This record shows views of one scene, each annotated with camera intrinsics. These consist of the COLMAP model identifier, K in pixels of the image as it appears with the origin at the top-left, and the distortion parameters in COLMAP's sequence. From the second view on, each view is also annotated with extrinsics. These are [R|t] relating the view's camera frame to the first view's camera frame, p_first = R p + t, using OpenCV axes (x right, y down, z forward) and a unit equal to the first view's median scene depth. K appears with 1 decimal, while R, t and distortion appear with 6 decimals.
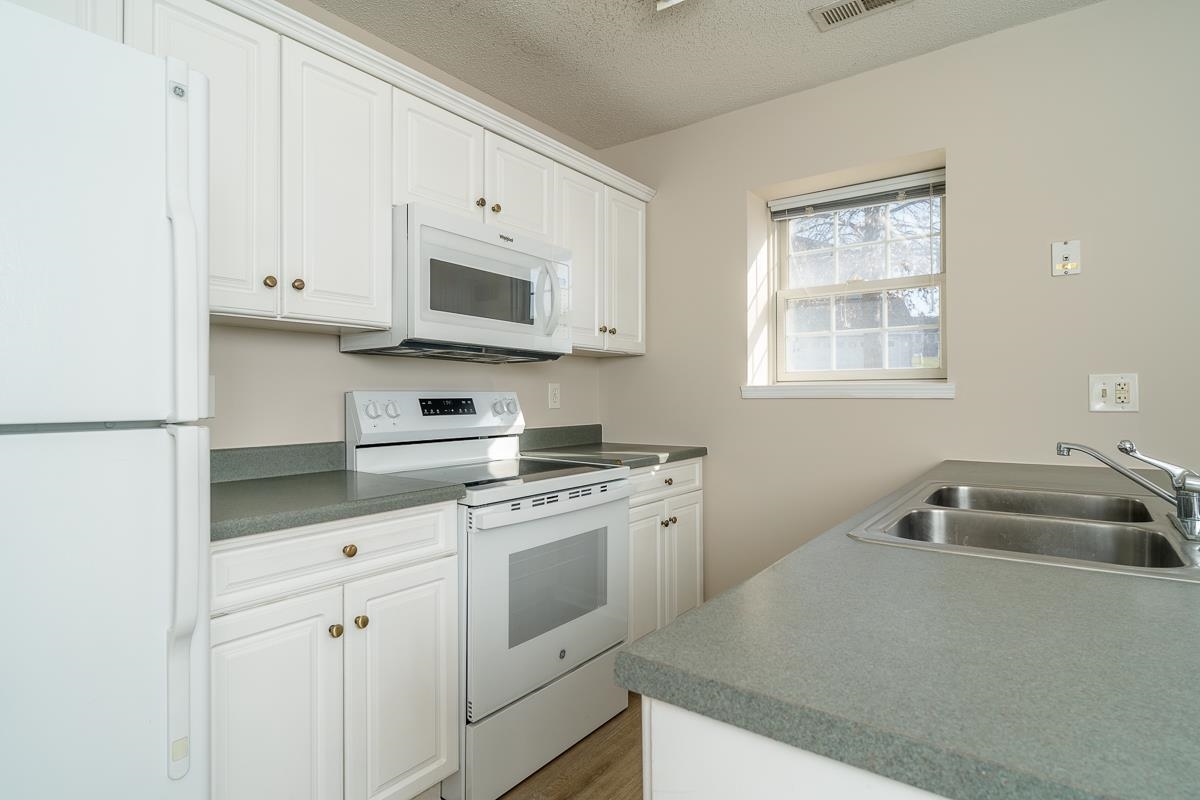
lens RADIAL K [[617.2, 0, 599.8], [0, 617.2, 397.2], [0, 0, 1]] dist [-0.004572, 0.000732]
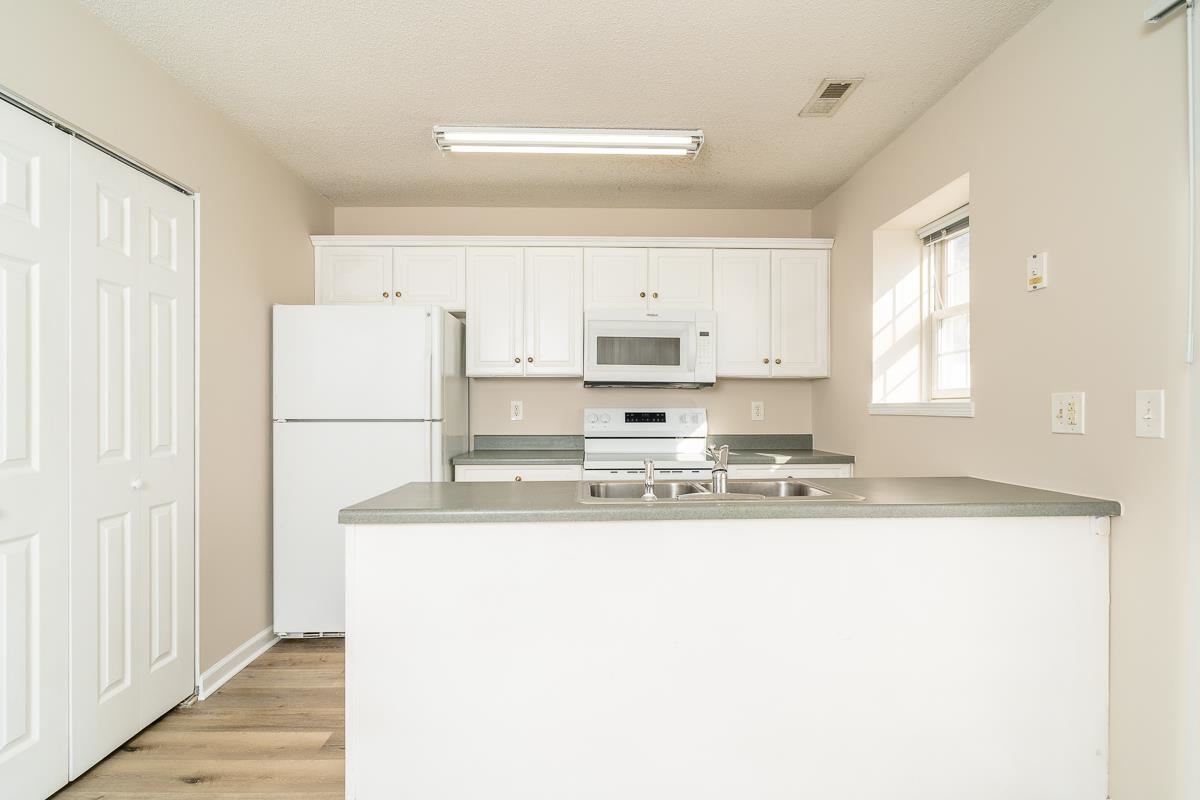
lens RADIAL K [[617.2, 0, 600.7], [0, 617.2, 404.6], [0, 0, 1]] dist [-0.004572, 0.000732]
pose [[0.622817, -0.000855, -0.782367, 0.958830], [-0.003804, 0.999984, -0.004121, -0.011447], [0.782358, 0.005543, 0.622804, -0.112365]]
